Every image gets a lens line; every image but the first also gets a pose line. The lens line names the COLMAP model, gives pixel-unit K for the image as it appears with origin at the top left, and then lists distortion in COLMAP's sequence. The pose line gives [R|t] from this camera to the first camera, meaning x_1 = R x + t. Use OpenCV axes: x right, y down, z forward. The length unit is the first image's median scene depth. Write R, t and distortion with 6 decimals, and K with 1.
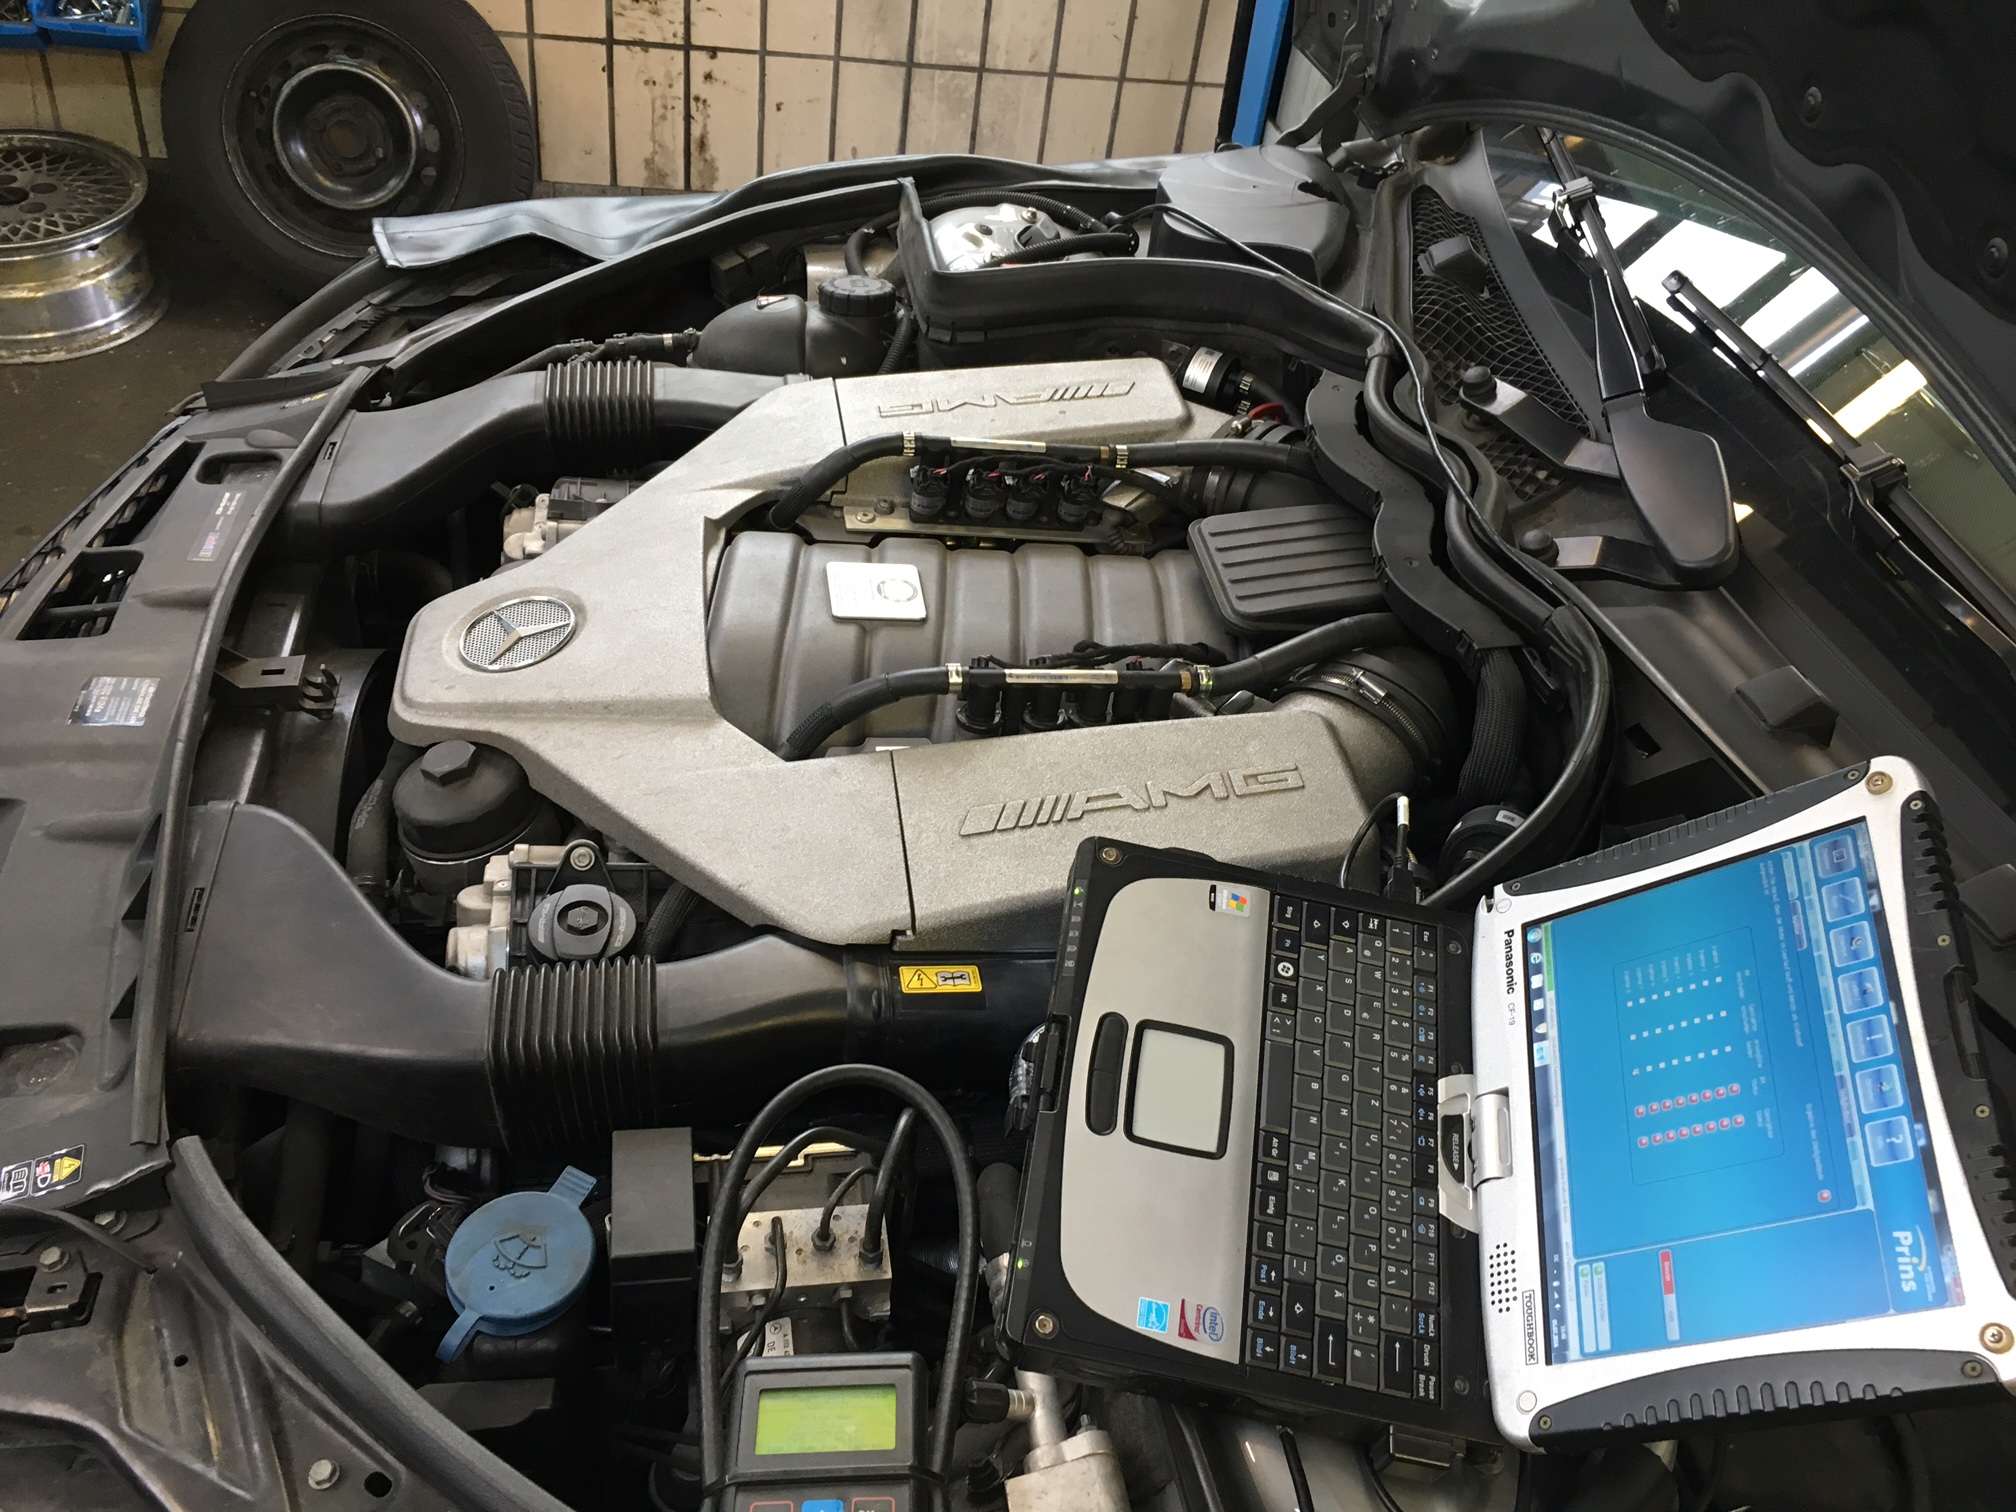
lens RADIAL K [[1690.8, 0, 1008.0], [0, 1690.8, 756.0], [0, 0, 1]] dist [0.066336, -0.085876]
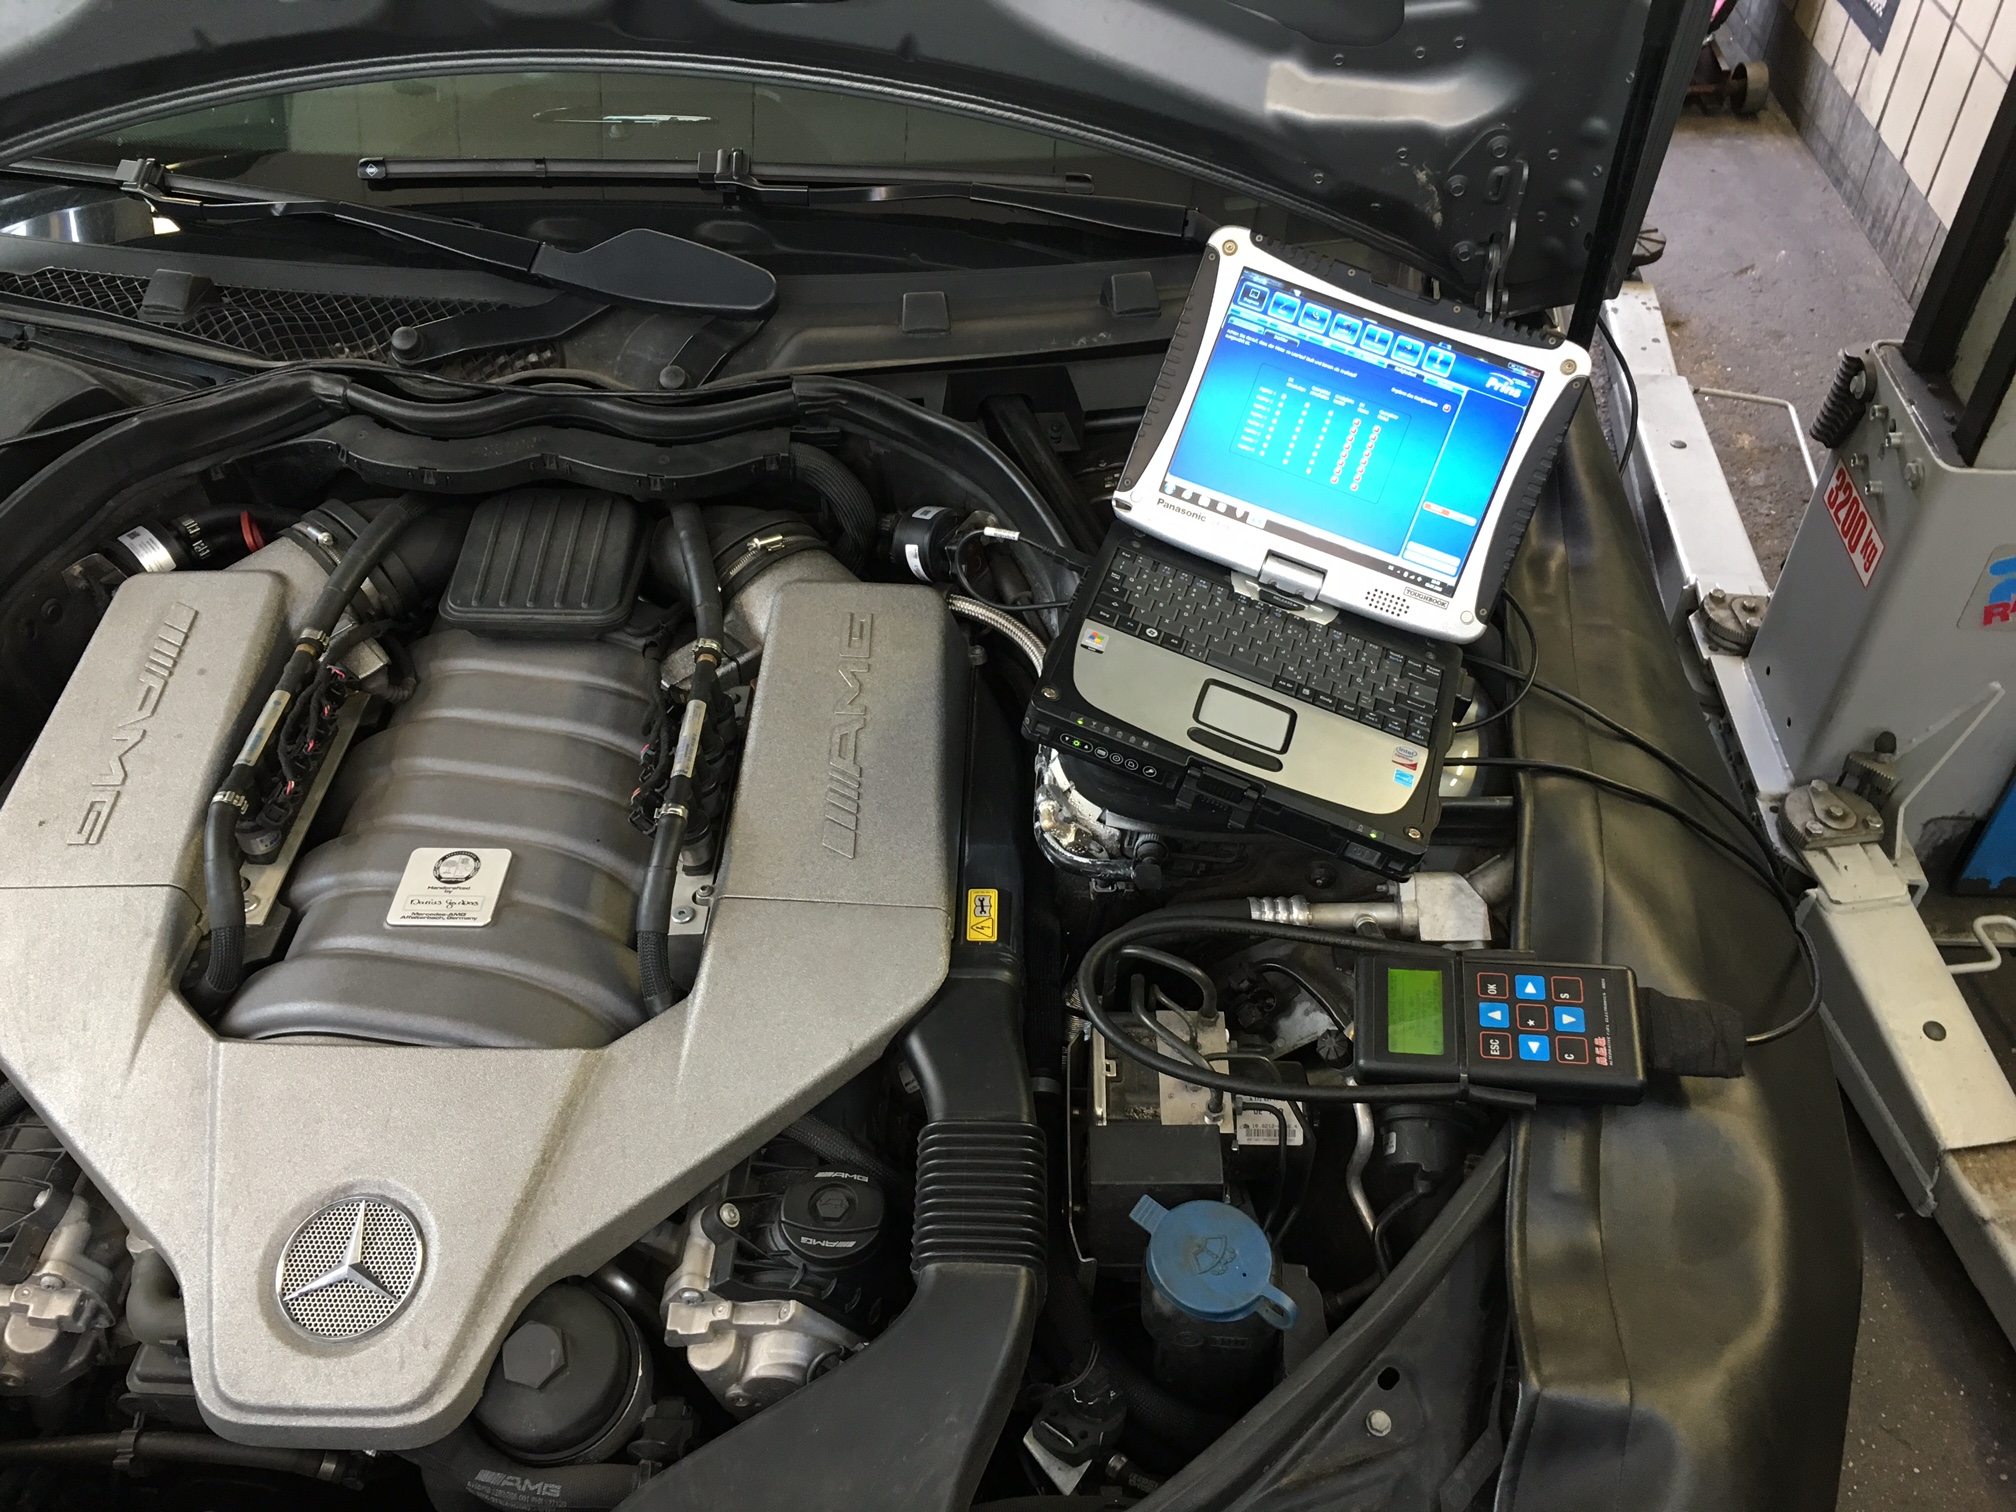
lens RADIAL K [[1690.8, 0, 1008.0], [0, 1690.8, 756.0], [0, 0, 1]] dist [0.066336, -0.085876]
pose [[0.183488, -0.774852, 0.604927, -0.789389], [0.656583, 0.554584, 0.511211, -0.615423], [-0.731595, 0.303383, 0.610514, 0.299975]]
